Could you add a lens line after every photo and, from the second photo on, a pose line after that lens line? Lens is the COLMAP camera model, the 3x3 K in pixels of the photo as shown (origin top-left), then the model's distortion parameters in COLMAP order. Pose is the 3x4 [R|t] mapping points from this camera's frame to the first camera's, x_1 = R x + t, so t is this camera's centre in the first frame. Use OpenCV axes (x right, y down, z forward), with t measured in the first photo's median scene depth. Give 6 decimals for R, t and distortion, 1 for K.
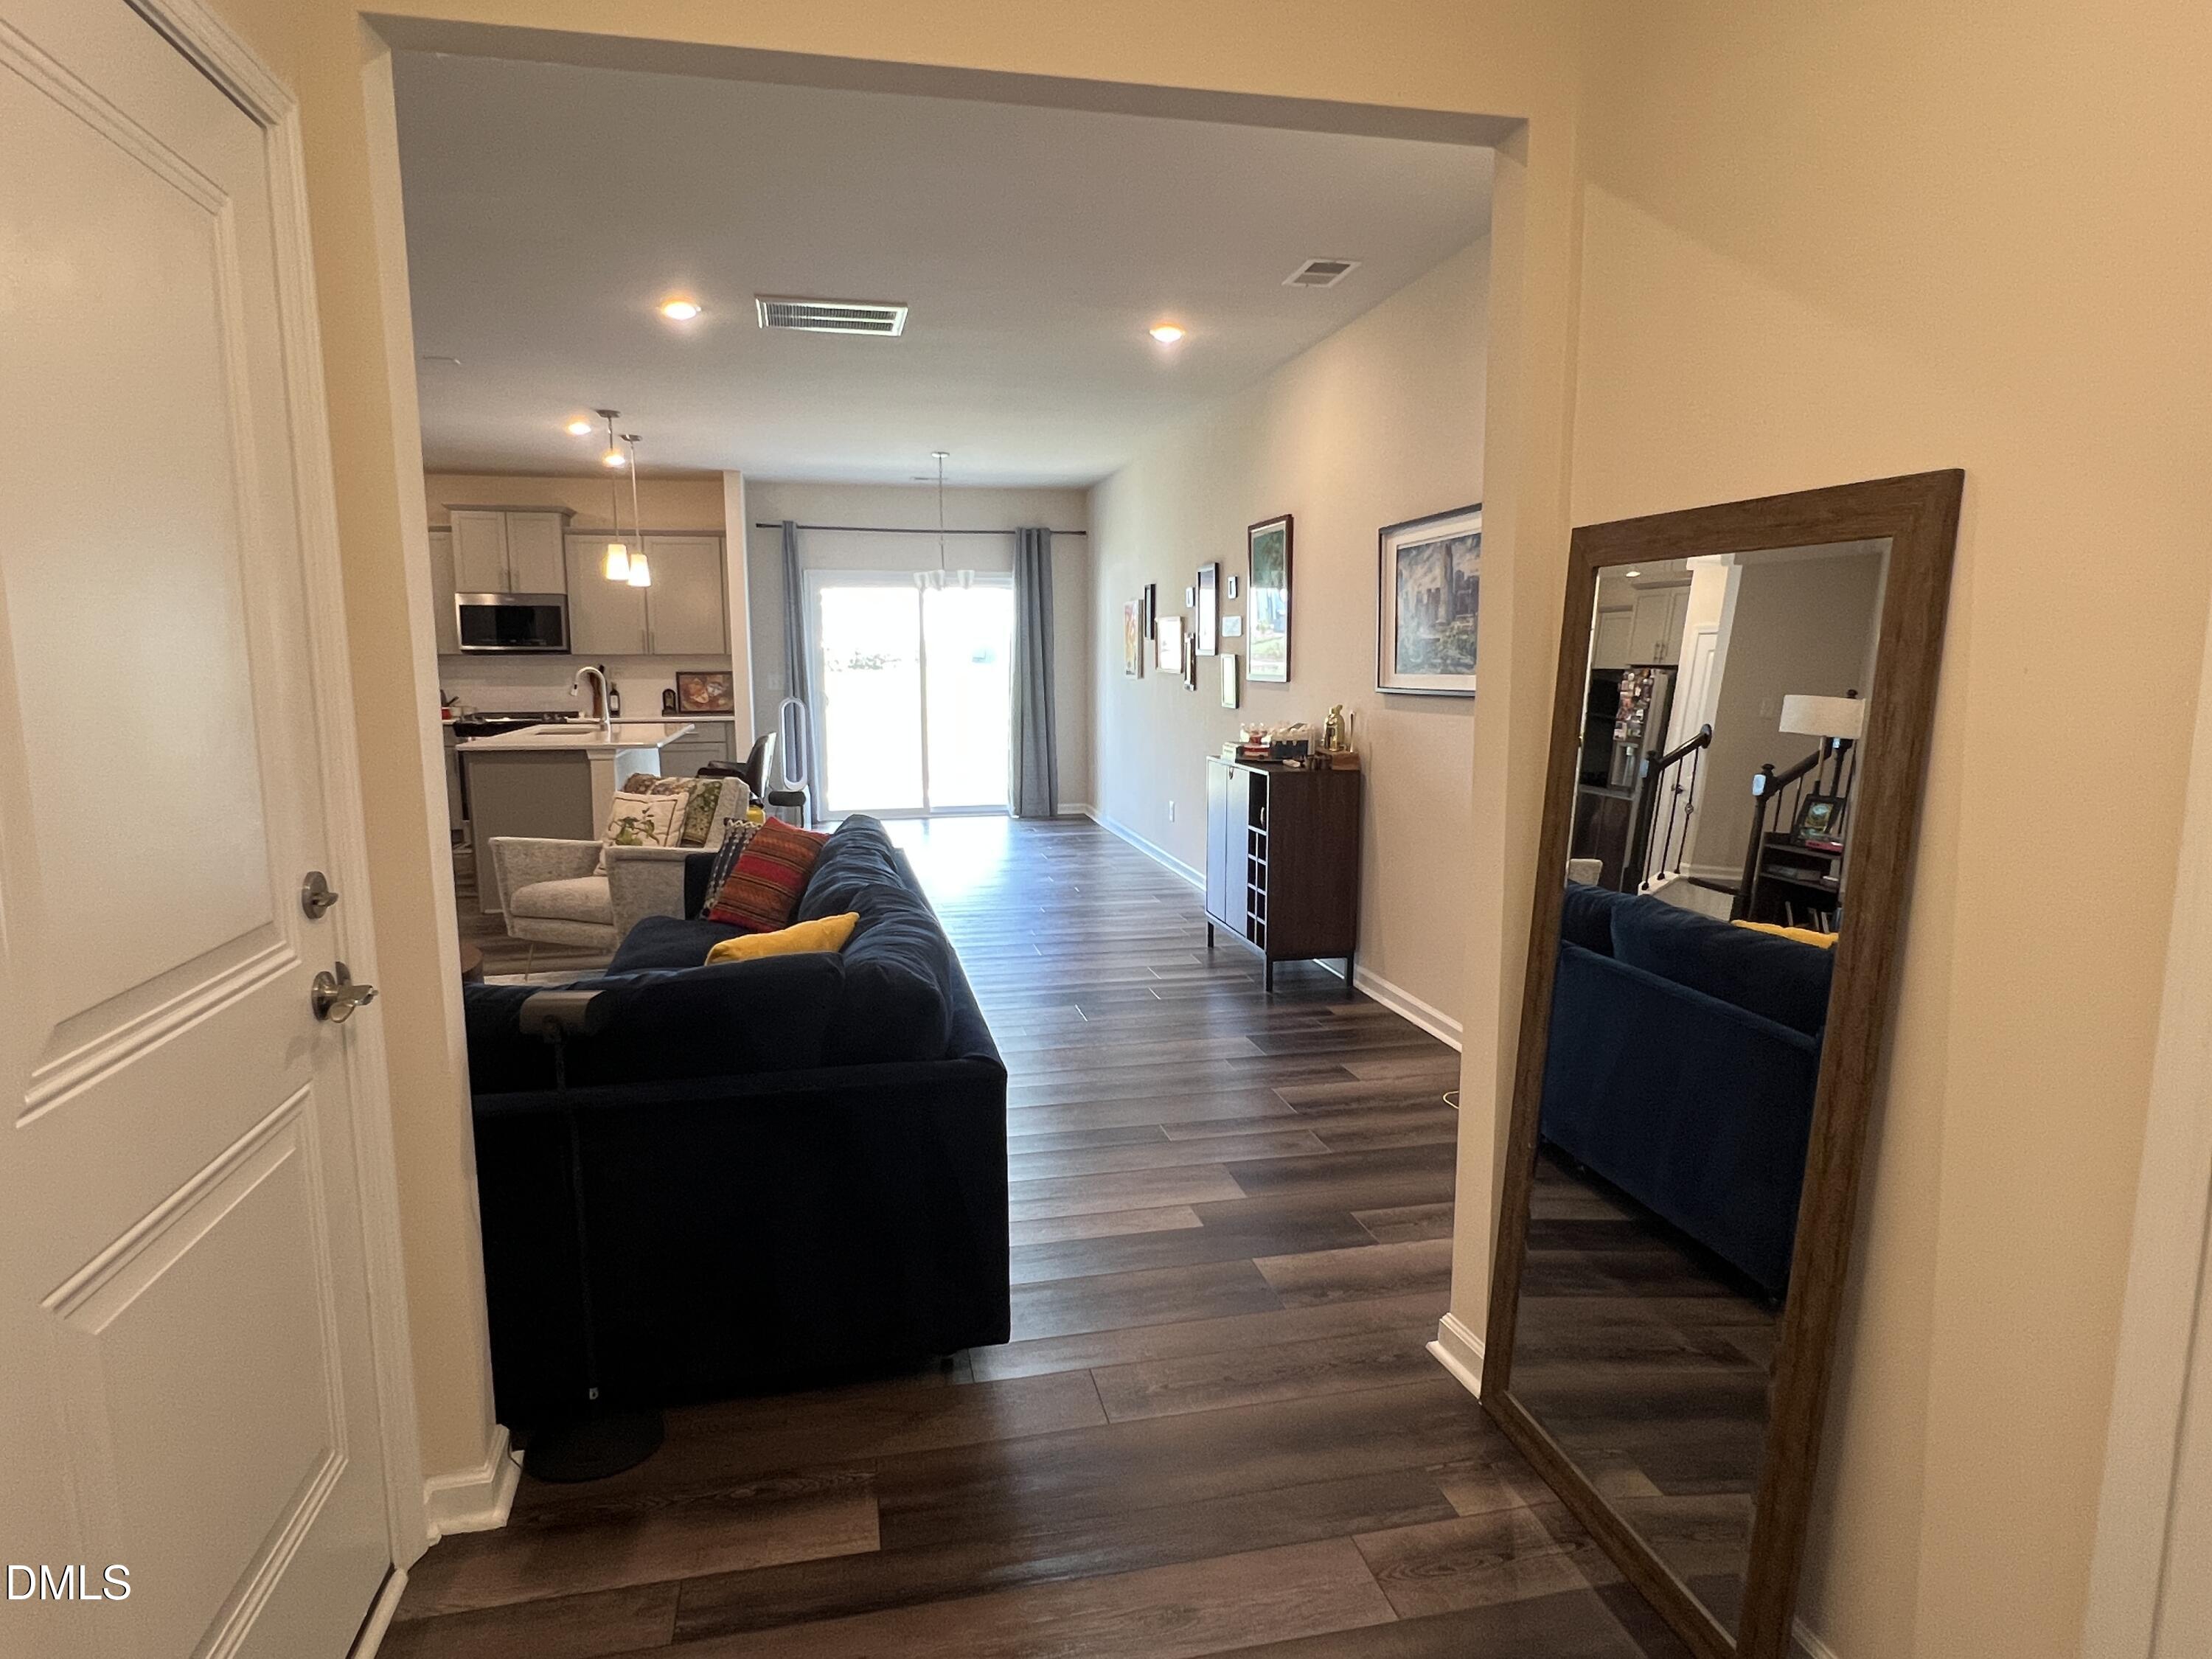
lens RADIAL K [[1229.8, 0, 1095.4], [0, 1229.8, 826.0], [0, 0, 1]] dist [-0.001781, -0.000810]
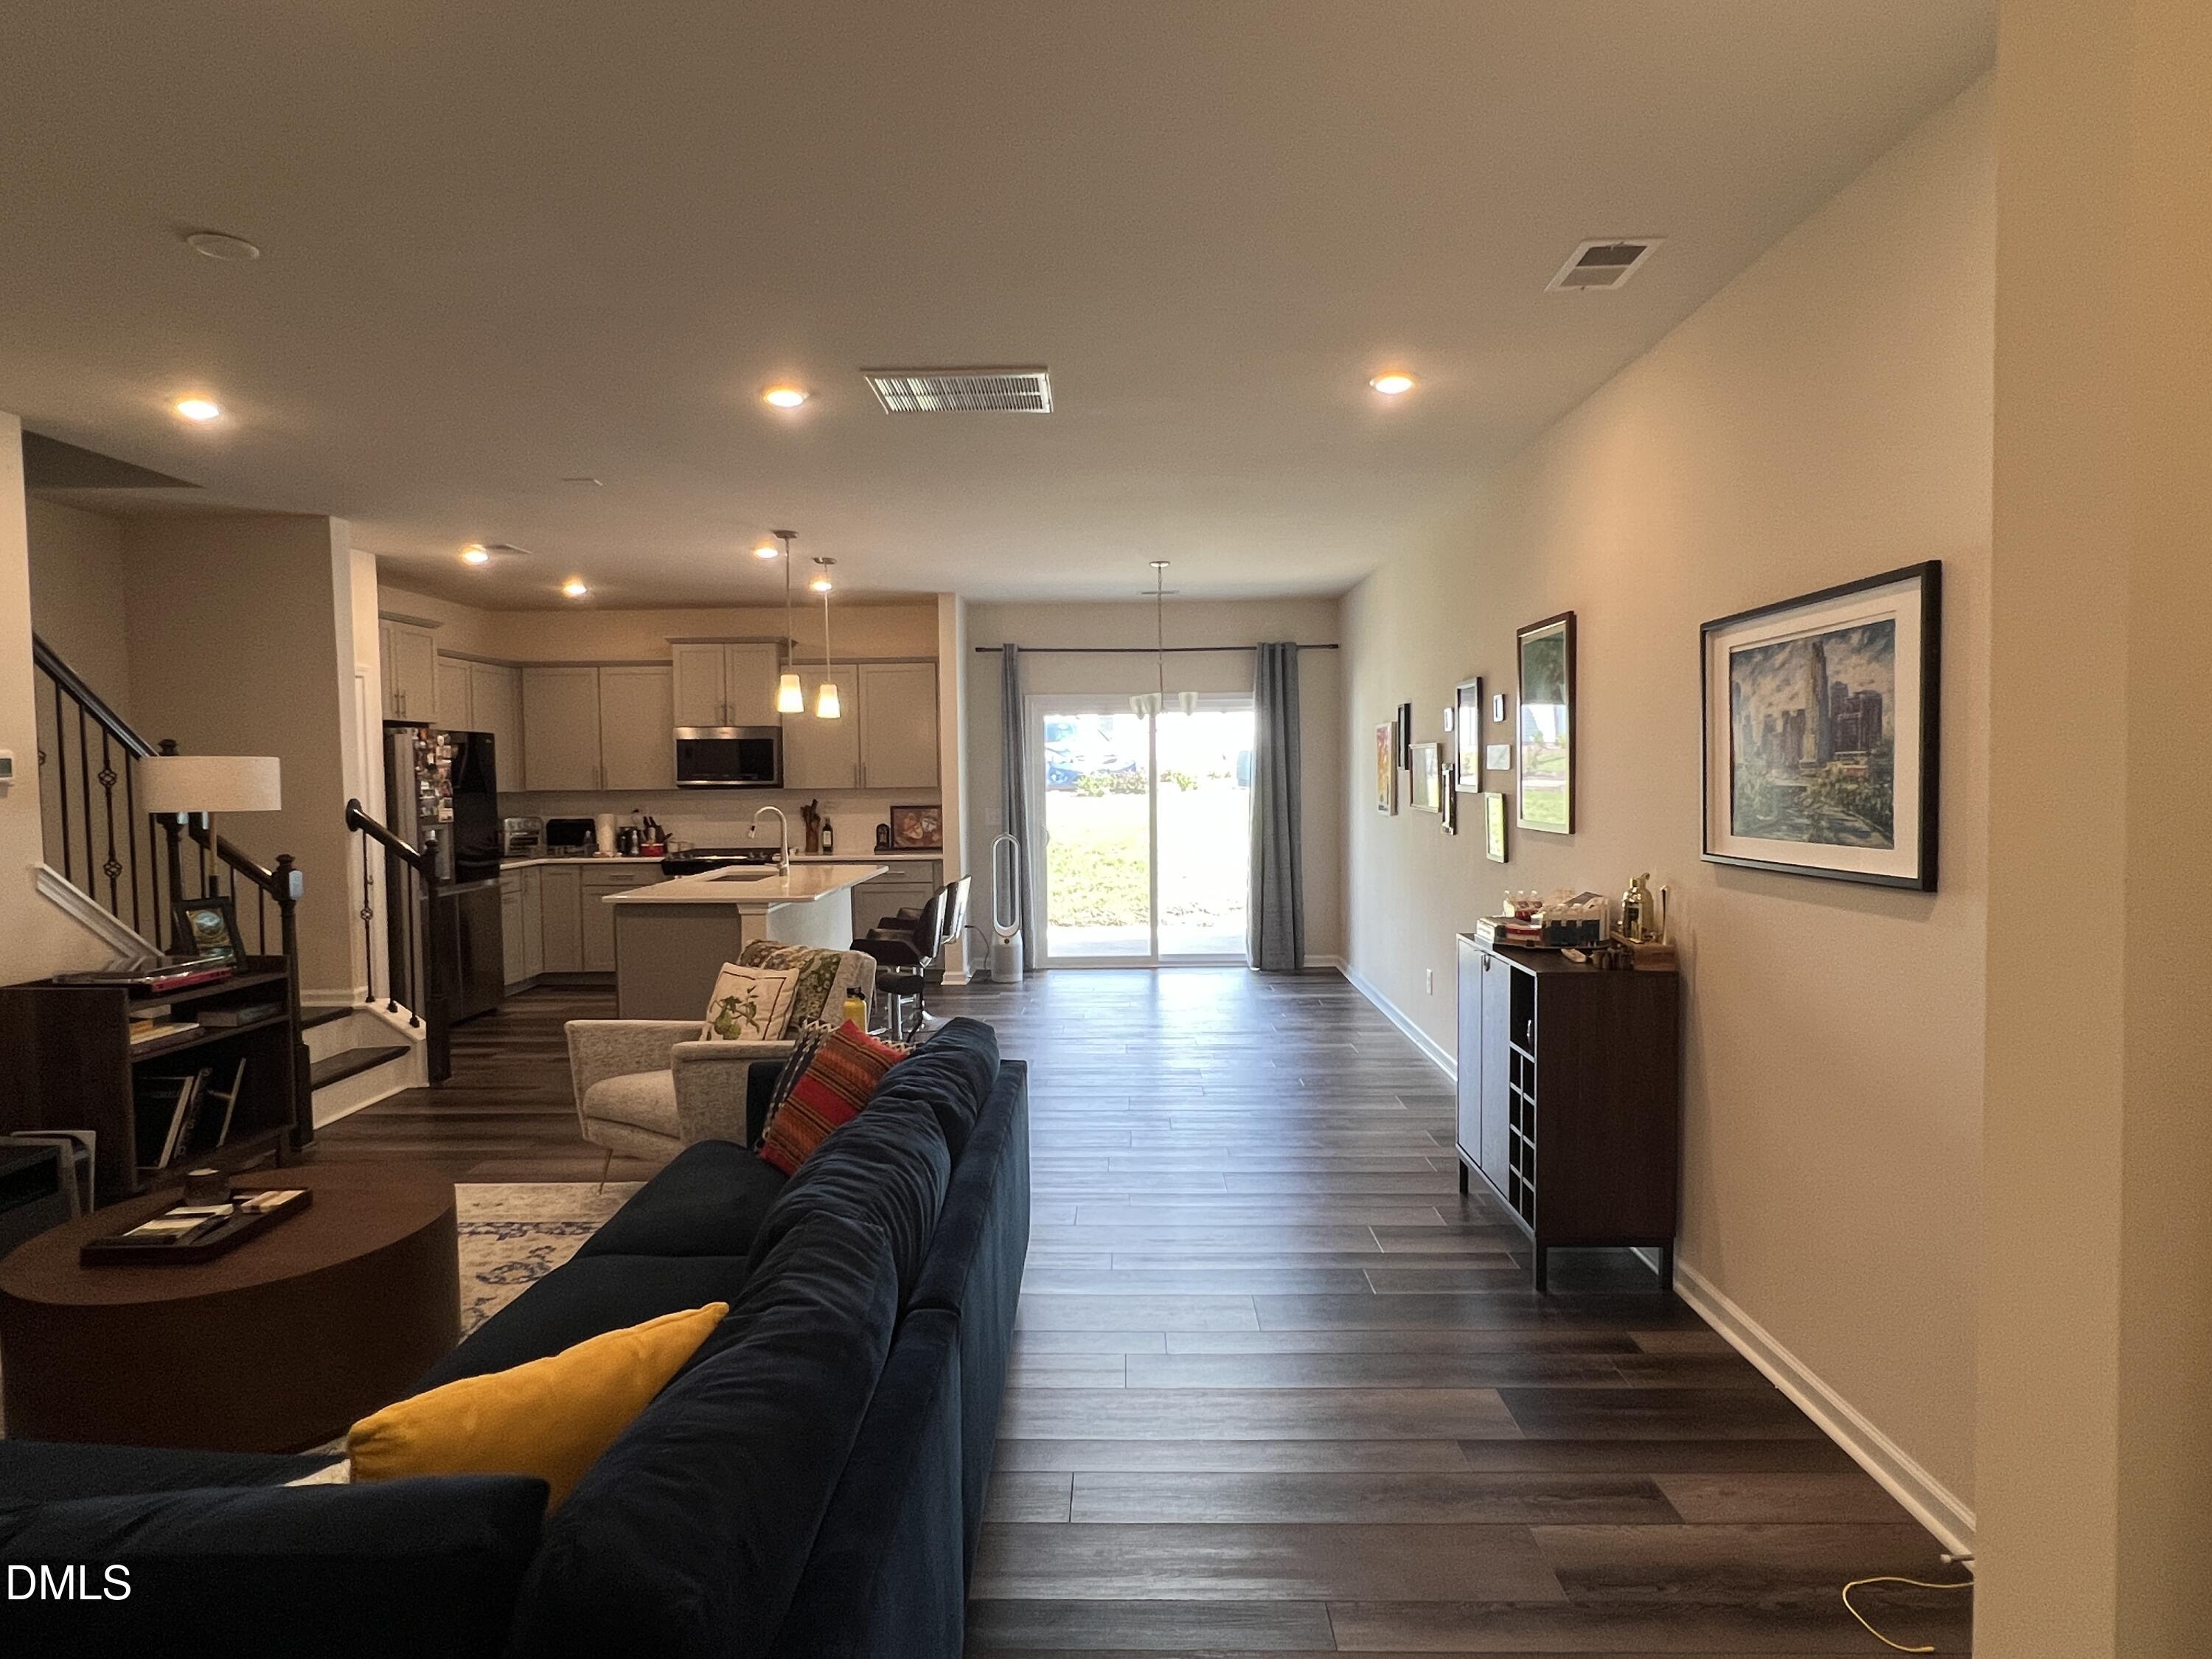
lens RADIAL K [[1229.8, 0, 1095.4], [0, 1229.8, 826.0], [0, 0, 1]] dist [-0.001781, -0.000810]
pose [[0.972239, 0.001866, -0.233981, 0.040744], [-0.023649, 0.995631, -0.090327, -0.038766], [0.232790, 0.093353, 0.968036, 0.173509]]
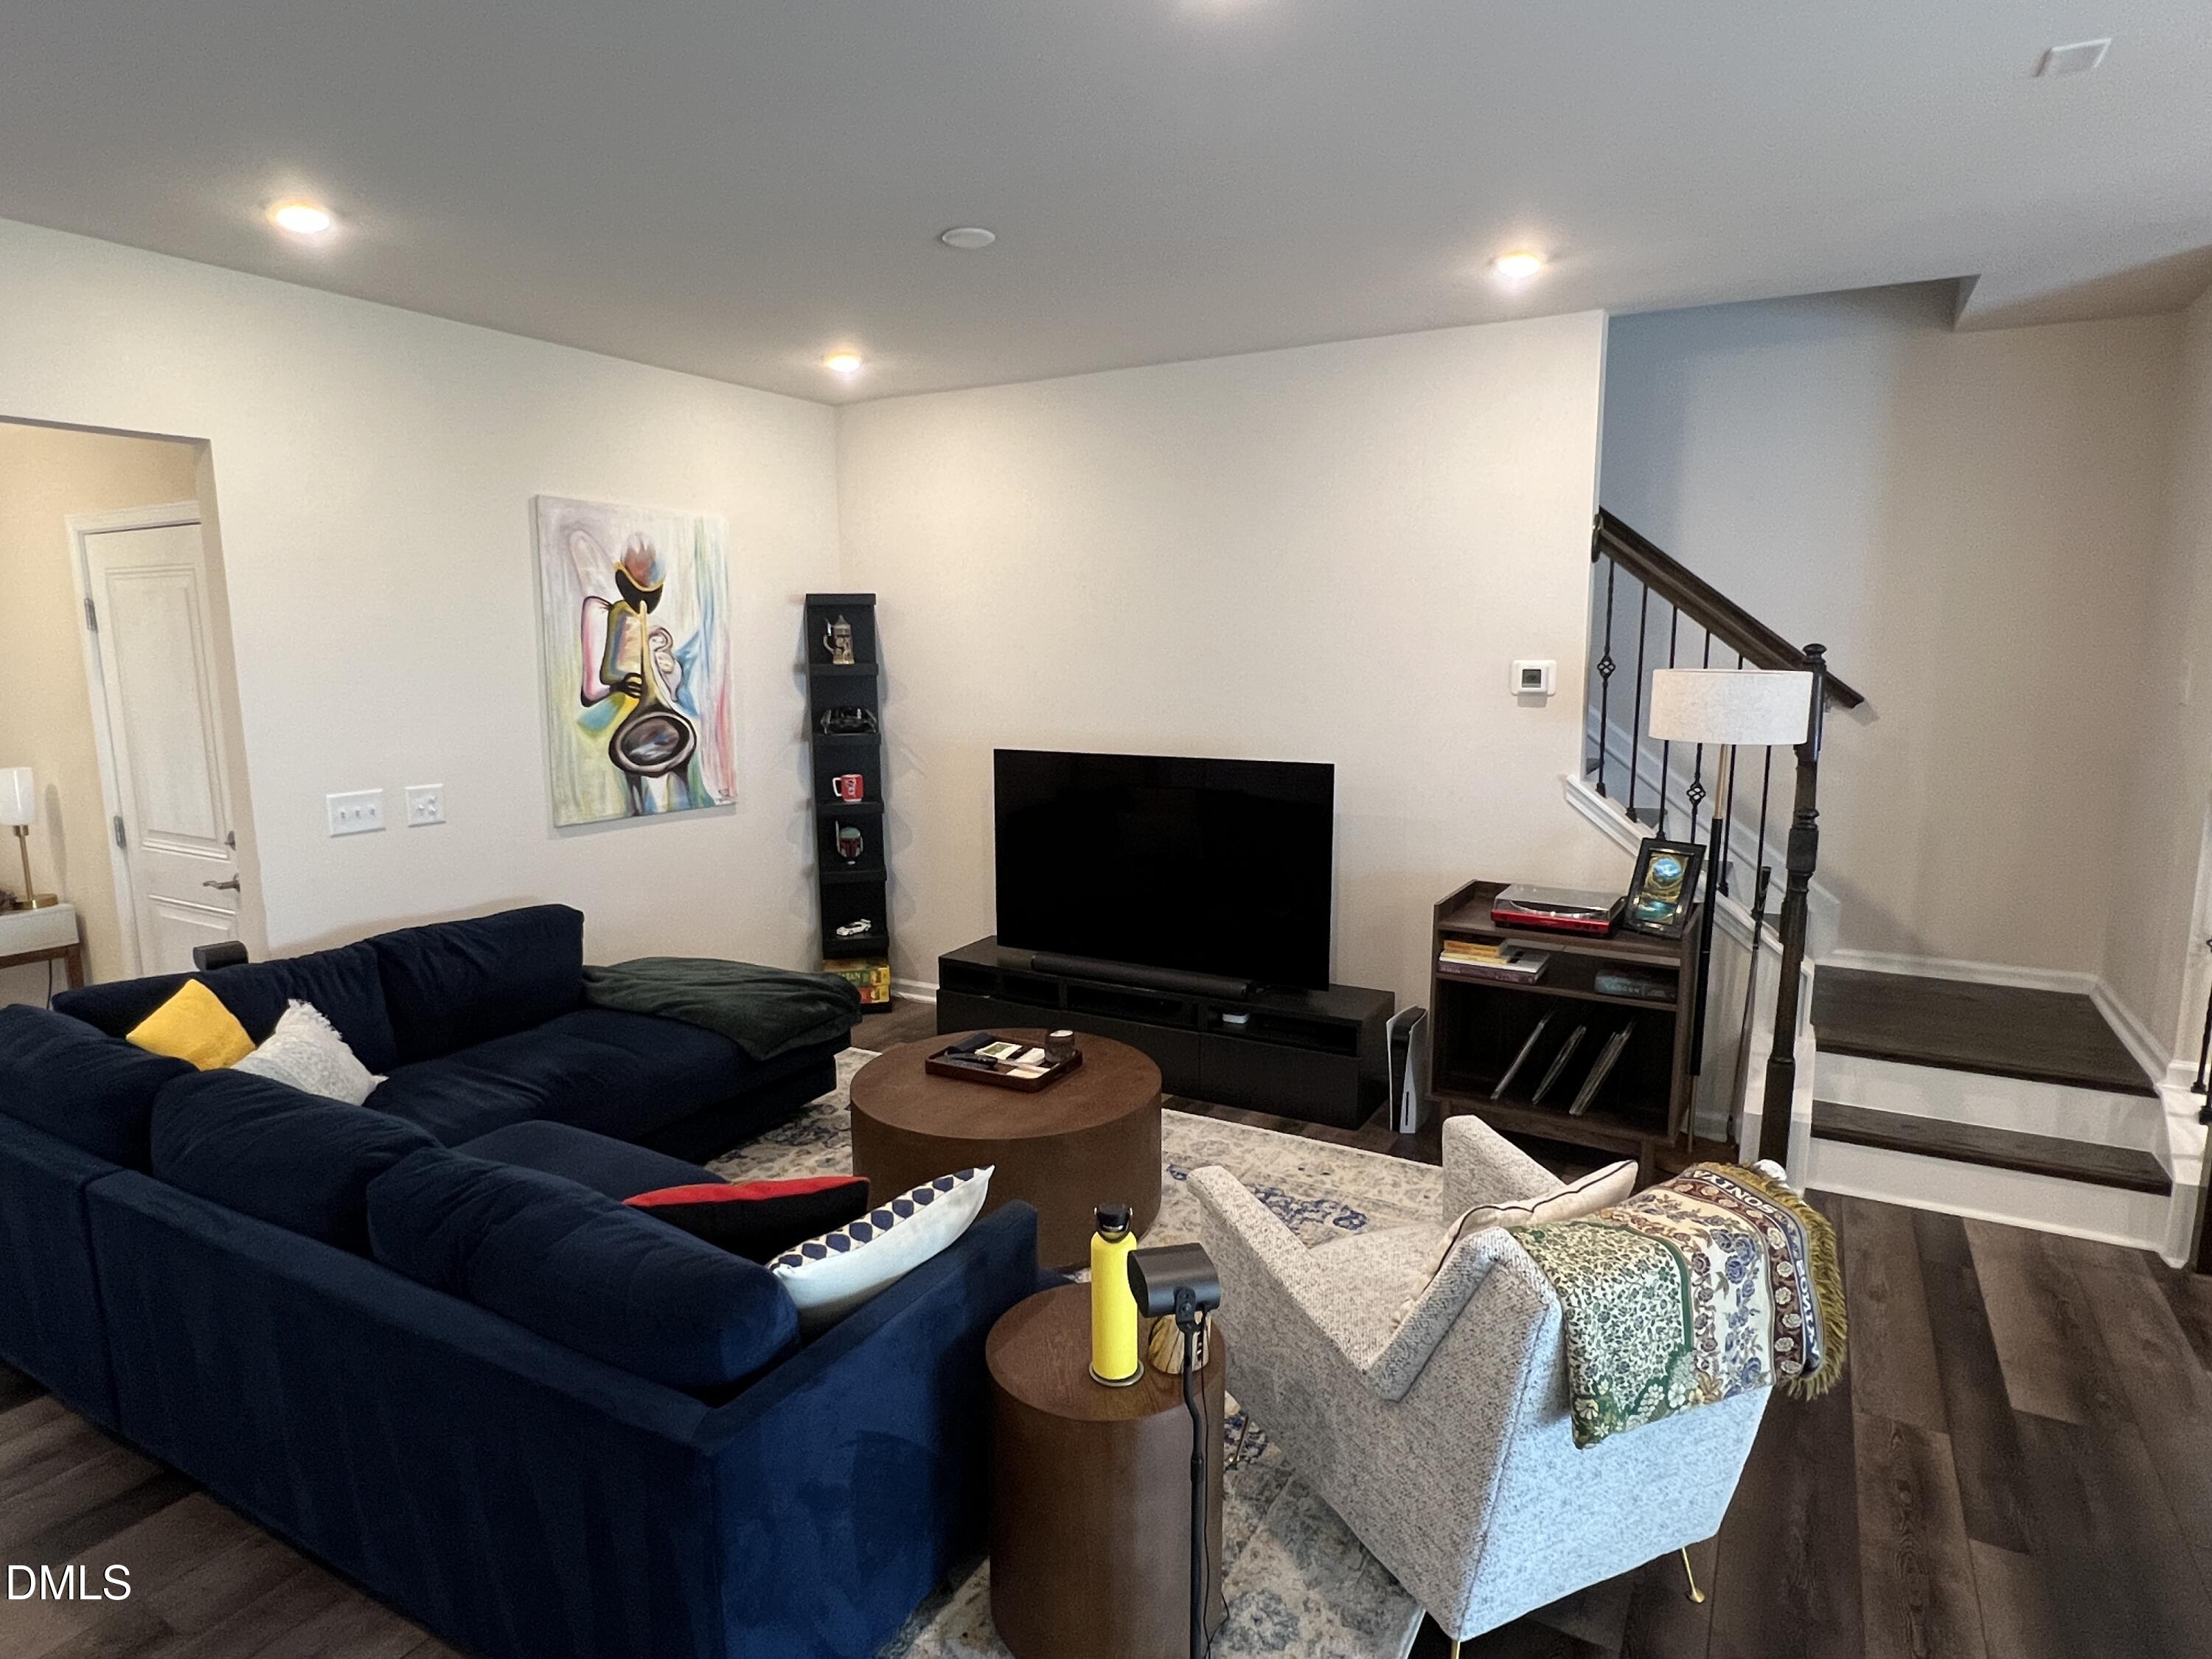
lens RADIAL K [[1229.8, 0, 1095.4], [0, 1229.8, 826.0], [0, 0, 1]] dist [-0.001781, -0.000810]
pose [[-0.667845, 0.119503, -0.734644, -0.002619], [-0.097423, 0.964500, 0.245457, -0.157508], [0.737897, 0.235499, -0.632494, 0.821158]]
